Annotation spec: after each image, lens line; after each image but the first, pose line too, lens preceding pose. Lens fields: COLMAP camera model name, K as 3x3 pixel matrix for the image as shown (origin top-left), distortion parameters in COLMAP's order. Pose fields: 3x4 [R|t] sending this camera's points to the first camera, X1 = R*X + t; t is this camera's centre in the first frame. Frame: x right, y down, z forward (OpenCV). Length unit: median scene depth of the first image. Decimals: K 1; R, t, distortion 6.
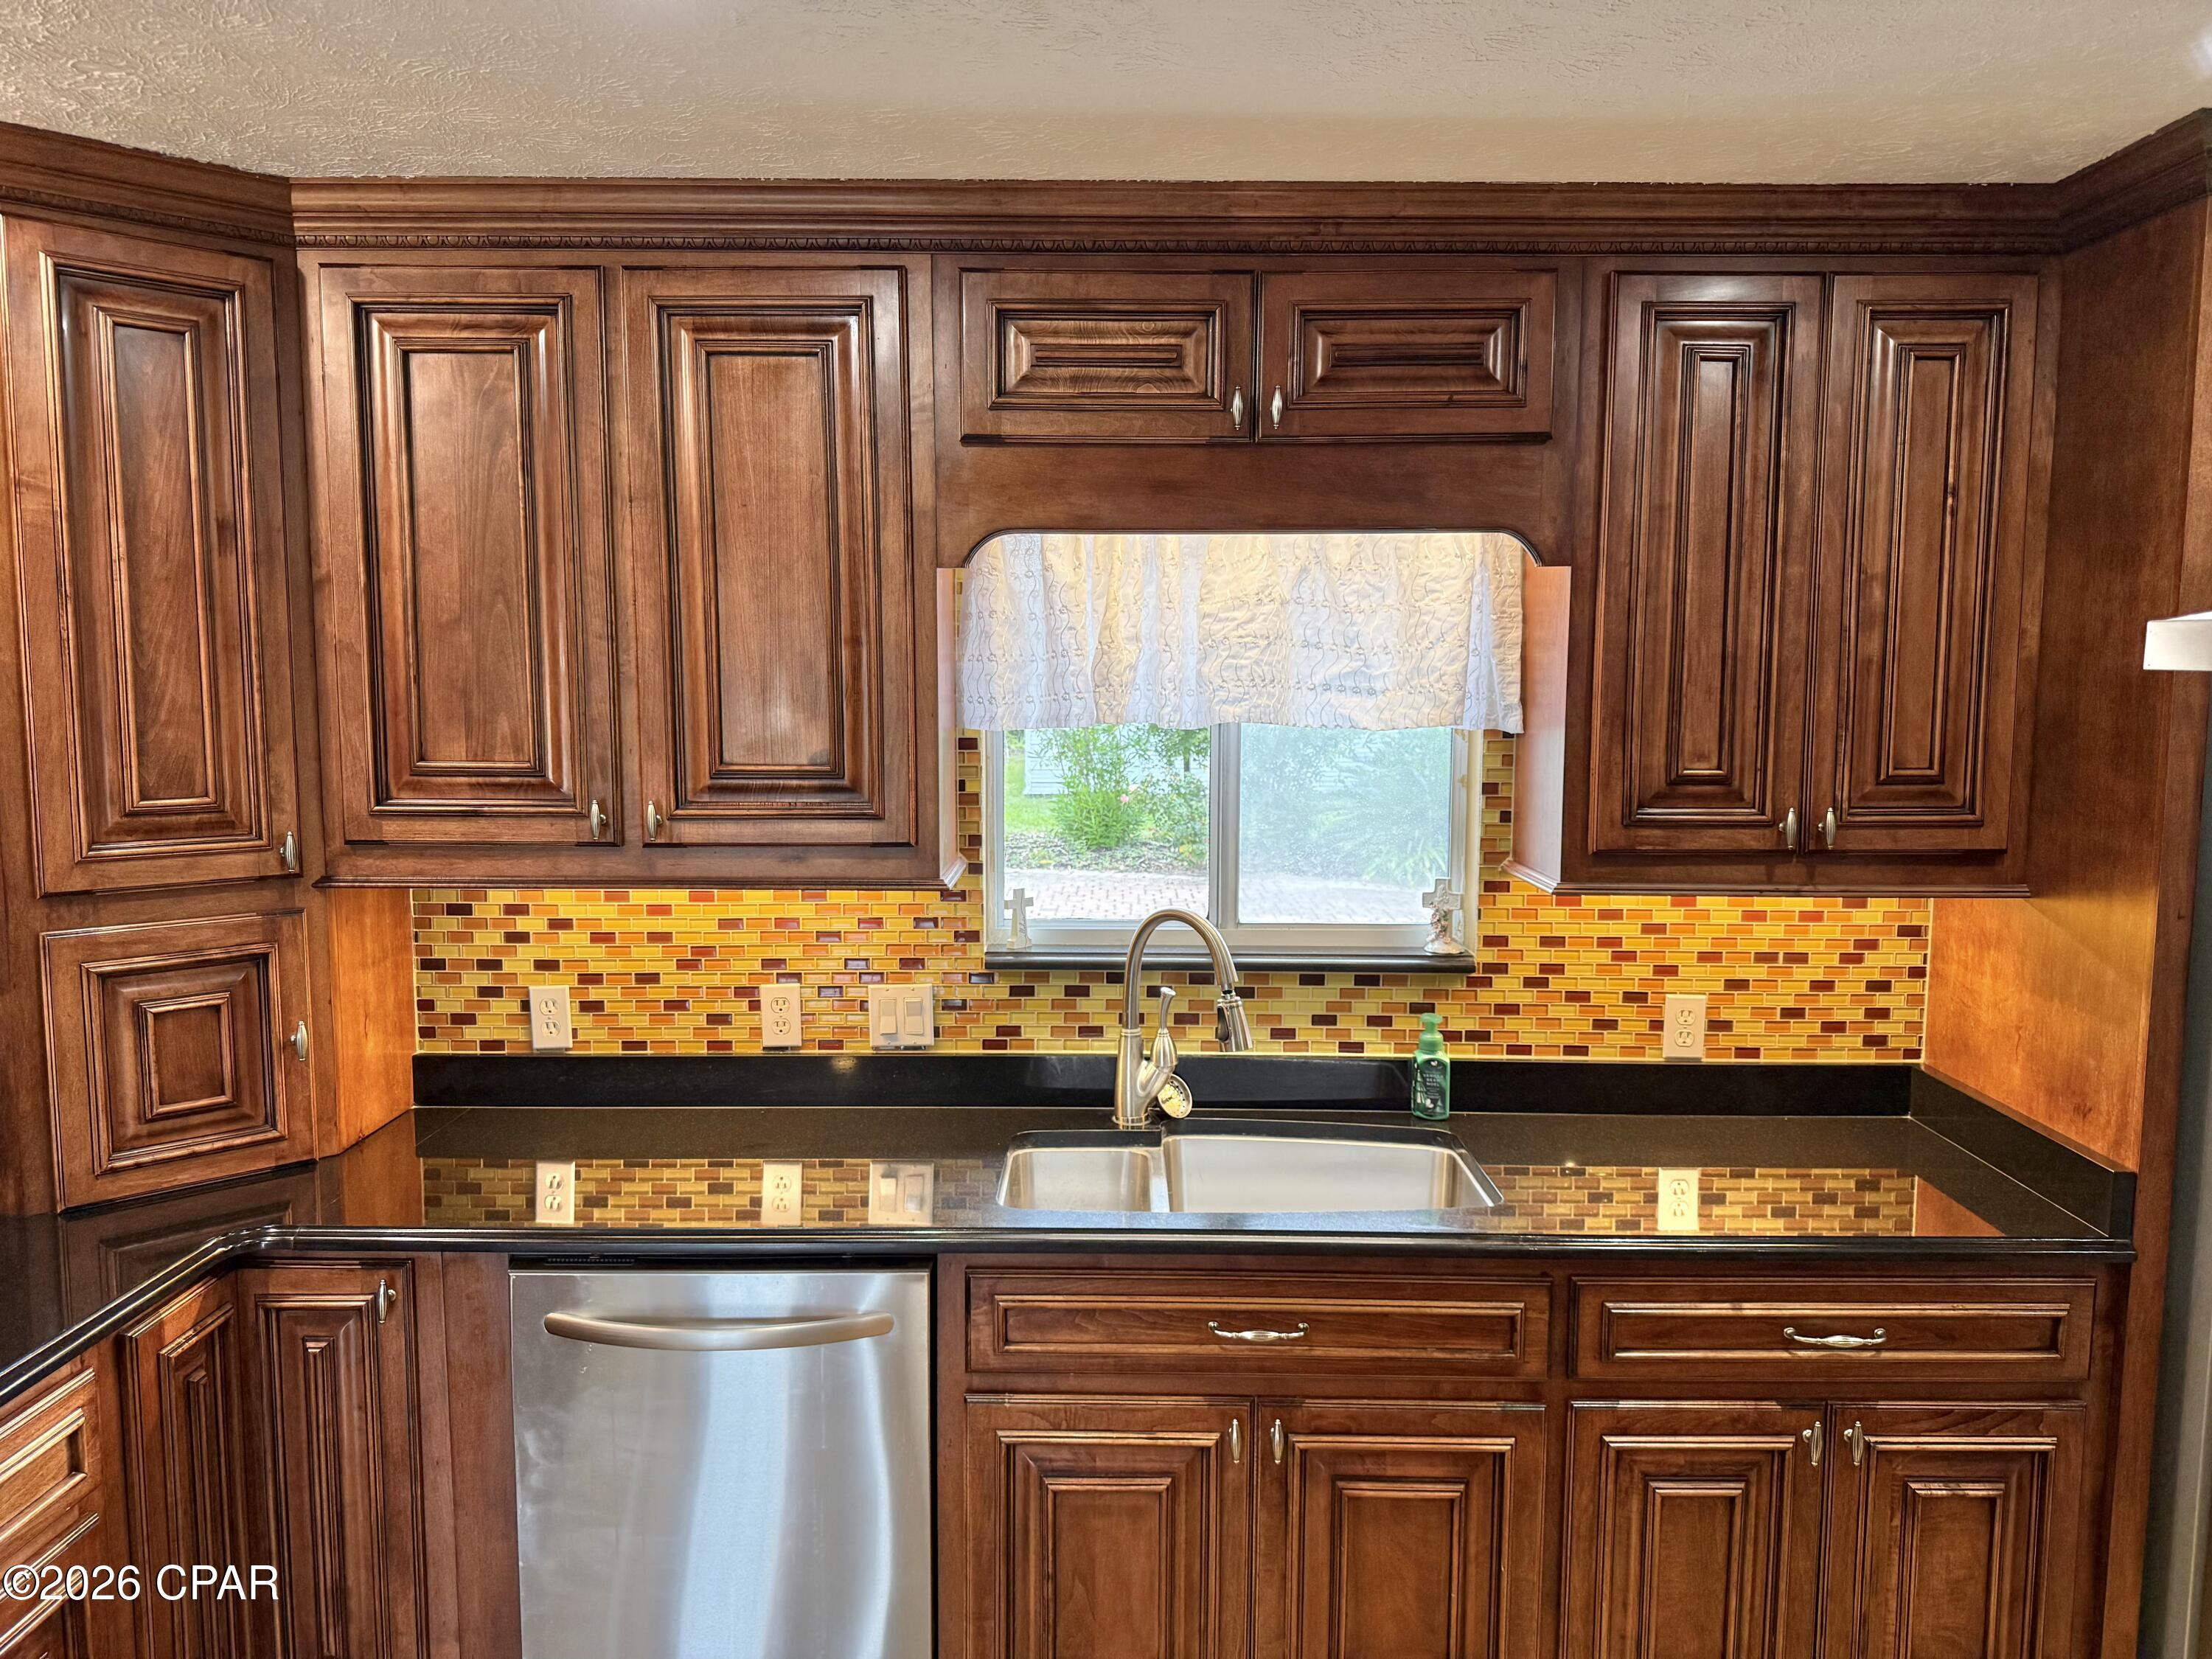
lens RADIAL K [[1535.3, 0, 1108.7], [0, 1535.3, 822.3], [0, 0, 1]] dist [0.036294, -0.028310]
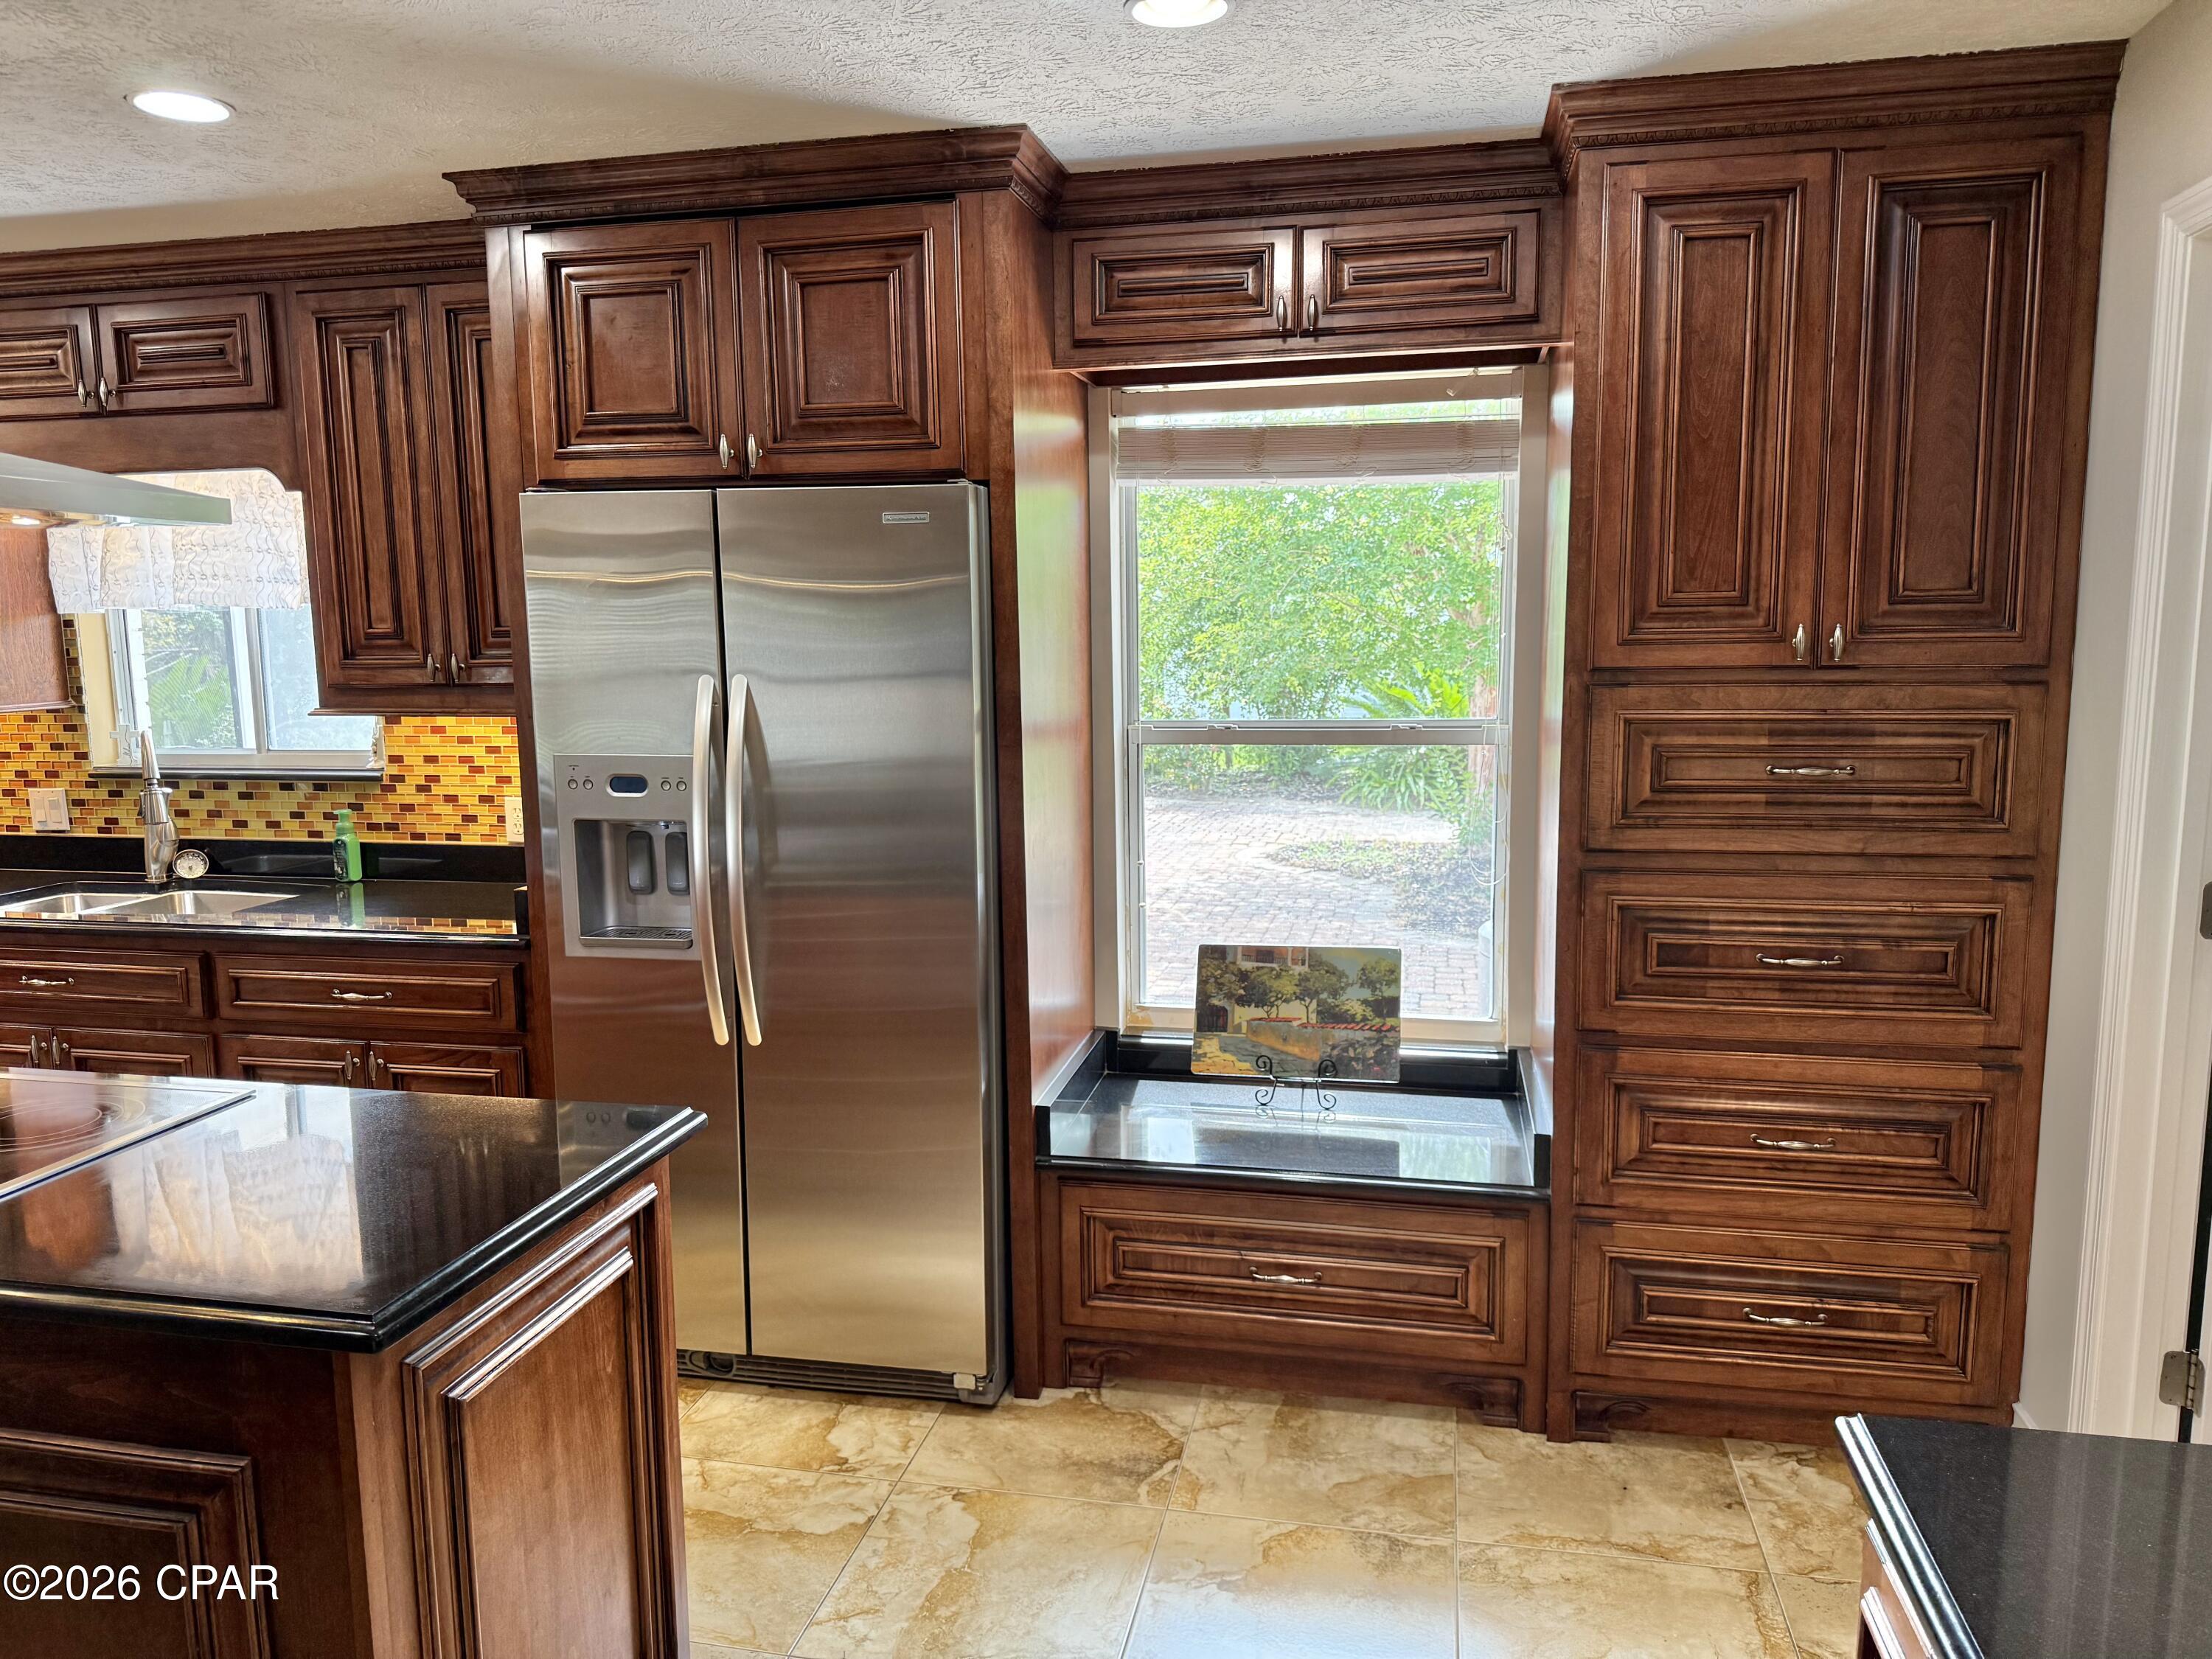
lens RADIAL K [[1535.3, 0, 1101.3], [0, 1535.3, 813.6], [0, 0, 1]] dist [0.036294, -0.028310]
pose [[0.977877, 0.007430, -0.209051, 1.181053], [-0.001789, 0.999630, 0.027158, 0.087077], [0.209175, -0.026183, 0.977528, -0.256861]]
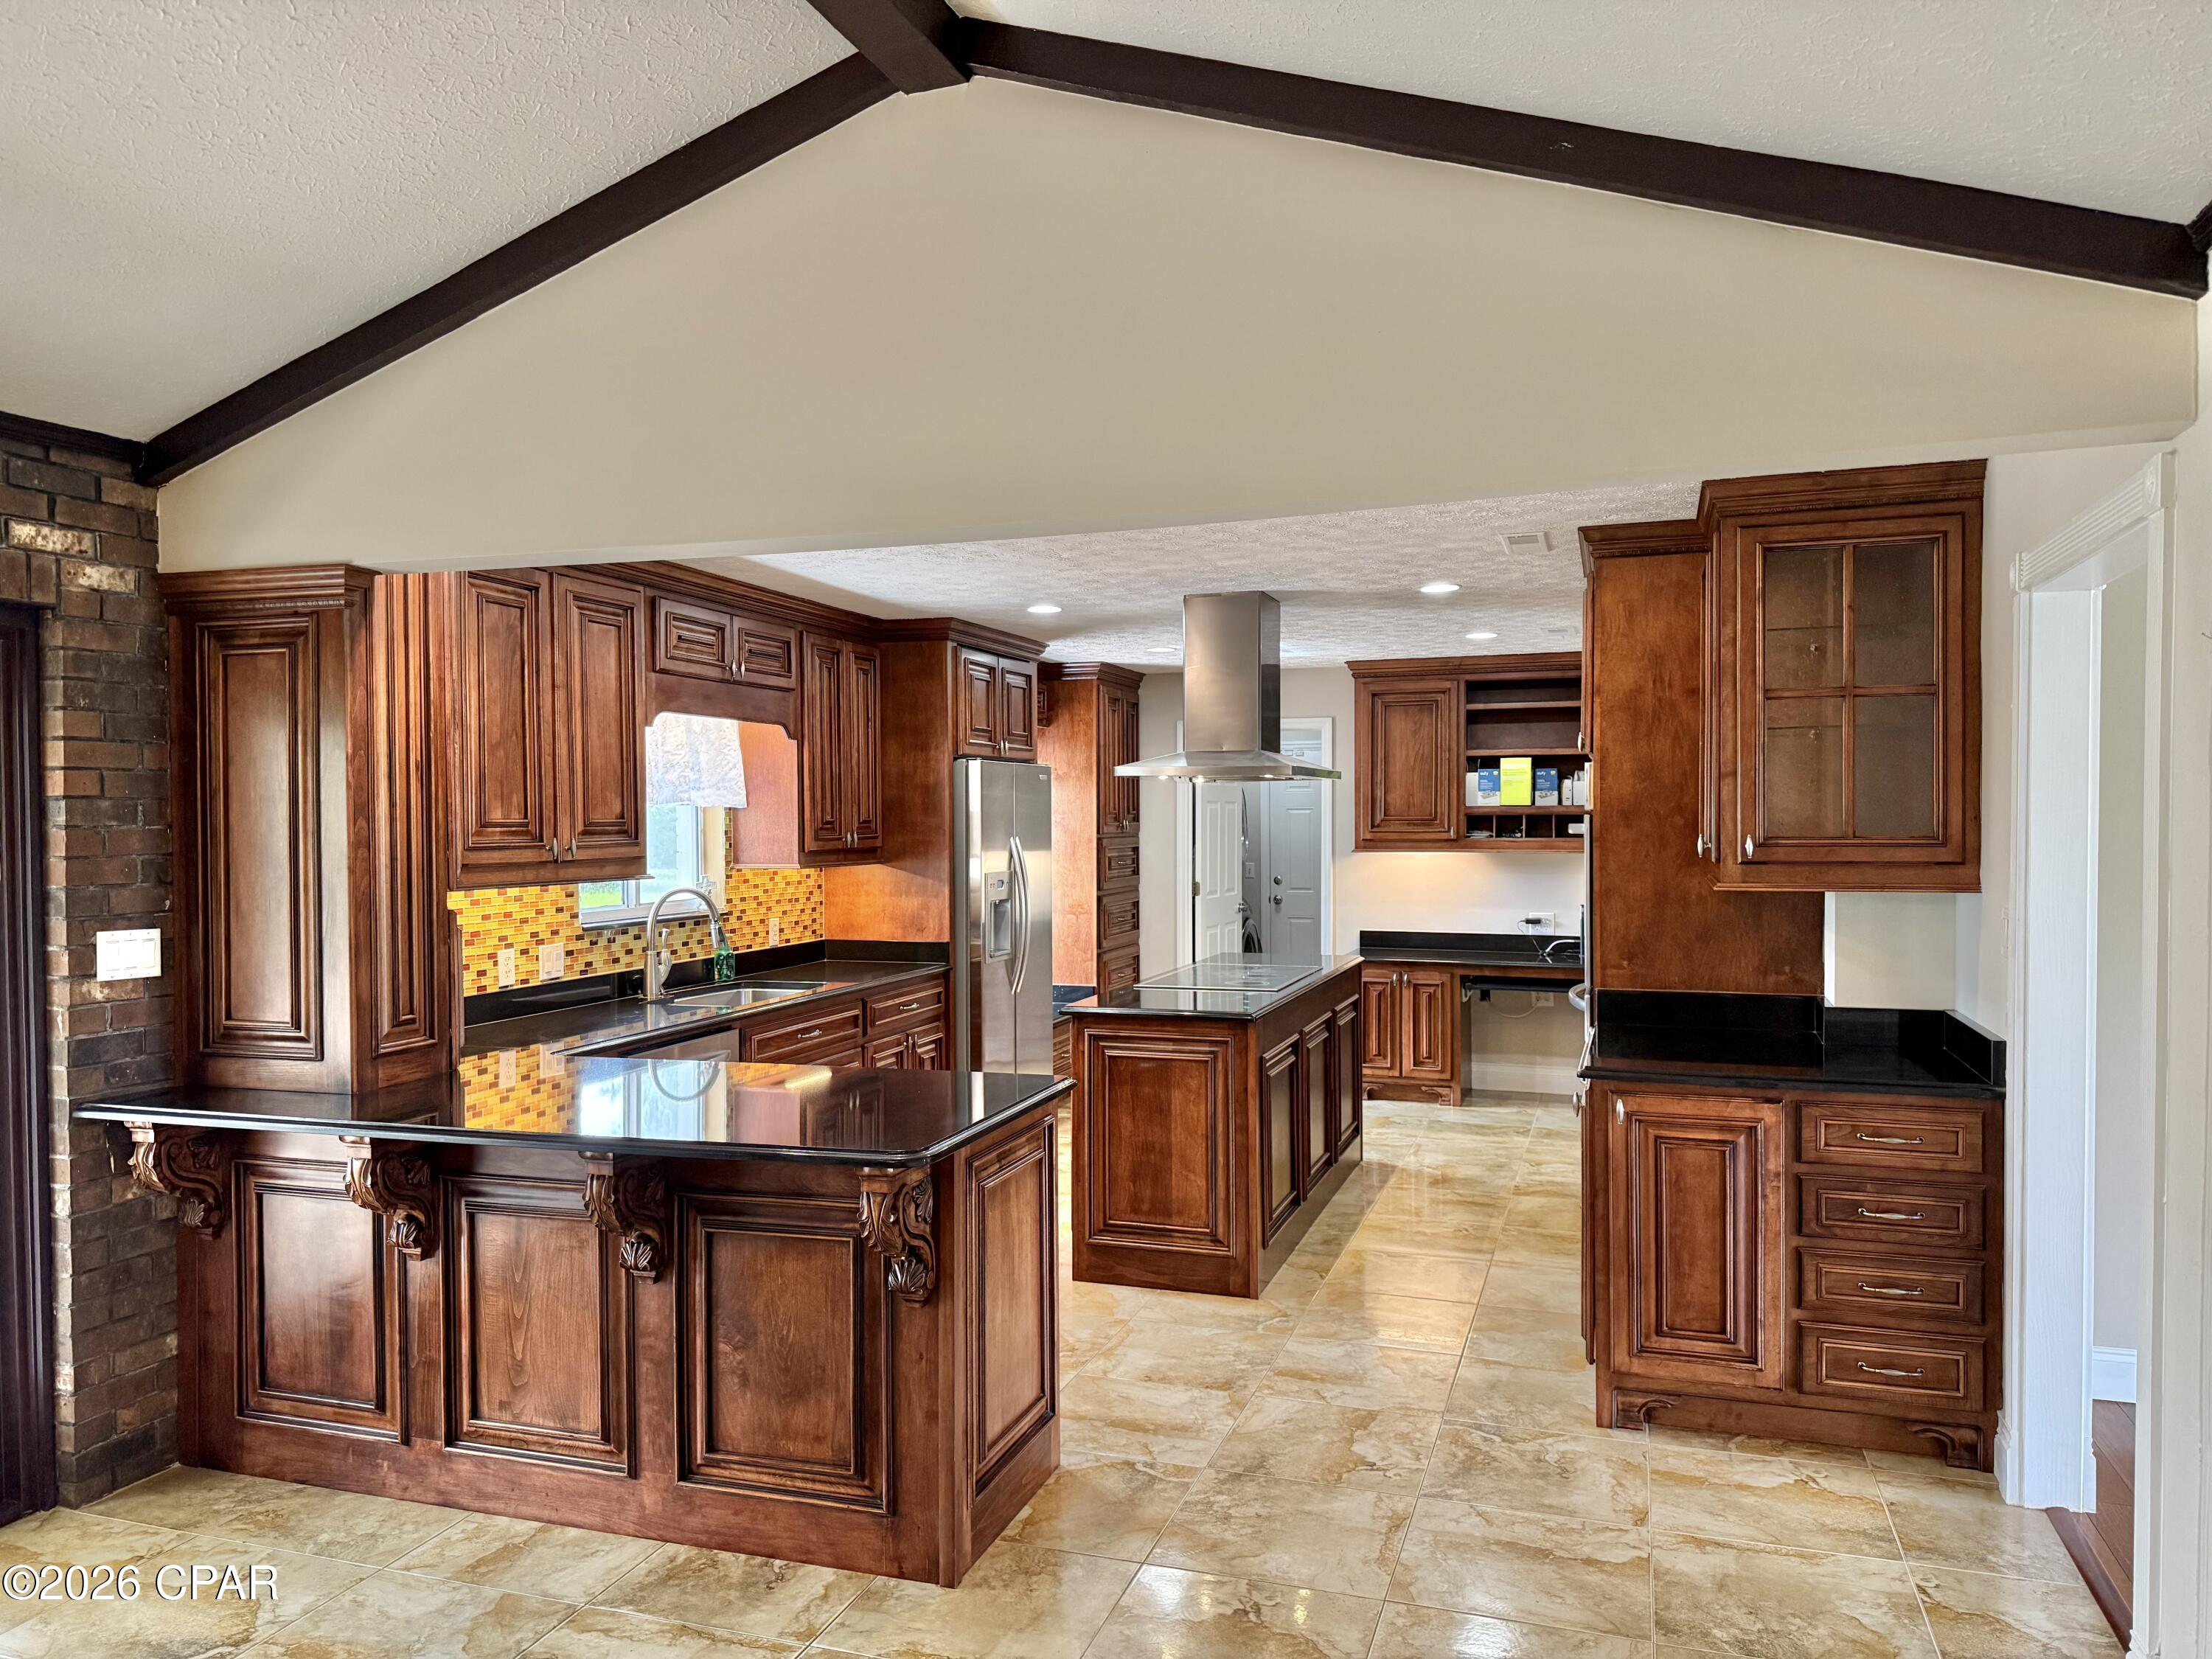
lens RADIAL K [[1535.3, 0, 1093.8], [0, 1535.3, 861.8], [0, 0, 1]] dist [0.036294, -0.028310]
pose [[0.325633, -0.036917, 0.944775, -1.693450], [0.092237, 0.995712, 0.007116, 0.052966], [-0.940986, 0.084826, 0.327642, -0.244106]]
